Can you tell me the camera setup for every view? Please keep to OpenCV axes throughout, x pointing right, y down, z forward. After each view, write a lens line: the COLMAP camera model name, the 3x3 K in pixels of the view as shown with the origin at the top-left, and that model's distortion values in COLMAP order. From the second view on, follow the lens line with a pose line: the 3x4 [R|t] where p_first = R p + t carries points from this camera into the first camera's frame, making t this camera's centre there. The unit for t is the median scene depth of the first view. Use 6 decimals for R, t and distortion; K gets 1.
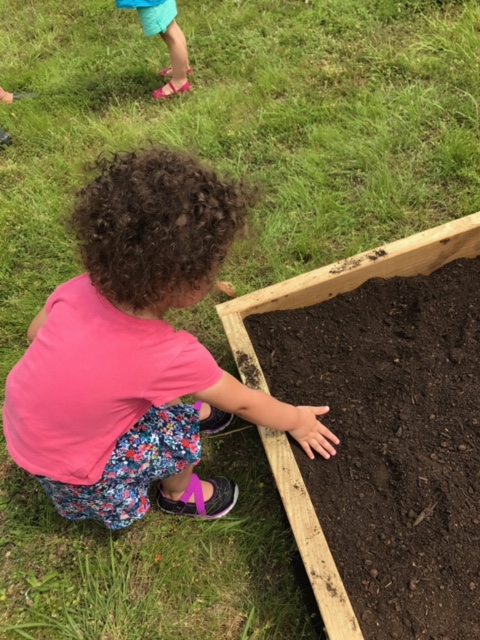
lens RADIAL K [[527.7, 0, 234.5], [0, 527.7, 320.2], [0, 0, 1]] dist [0.023580, -0.008024]
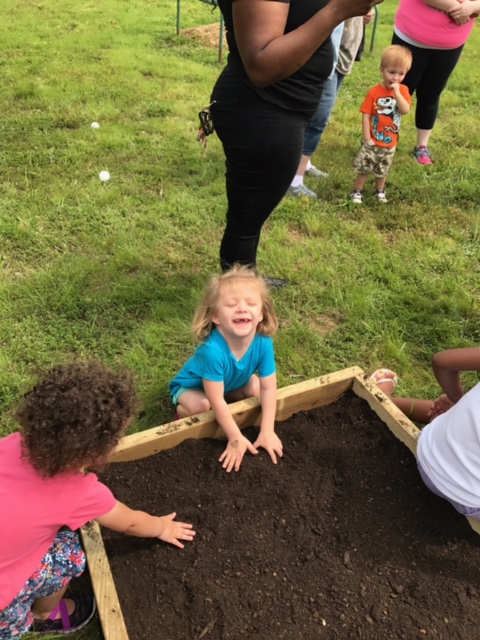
lens RADIAL K [[527.7, 0, 235.9], [0, 527.7, 316.1], [0, 0, 1]] dist [0.023580, -0.008024]
pose [[0.954222, 0.107336, 0.279176, -0.028881], [-0.037456, 0.968925, -0.244503, -0.057835], [-0.296745, 0.222854, 0.928590, -0.338213]]
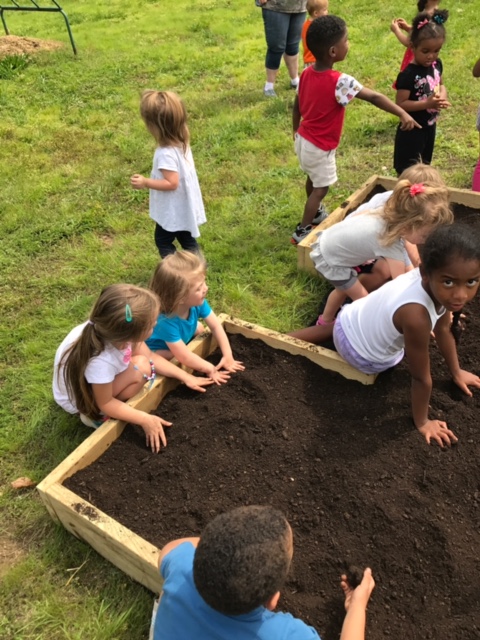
lens RADIAL K [[527.7, 0, 237.3], [0, 527.7, 316.9], [0, 0, 1]] dist [0.023580, -0.008024]
pose [[0.757906, -0.272416, 0.592763, -0.330215], [0.442536, 0.882299, -0.160348, 0.034483], [-0.479313, 0.383847, 0.789253, -0.501911]]
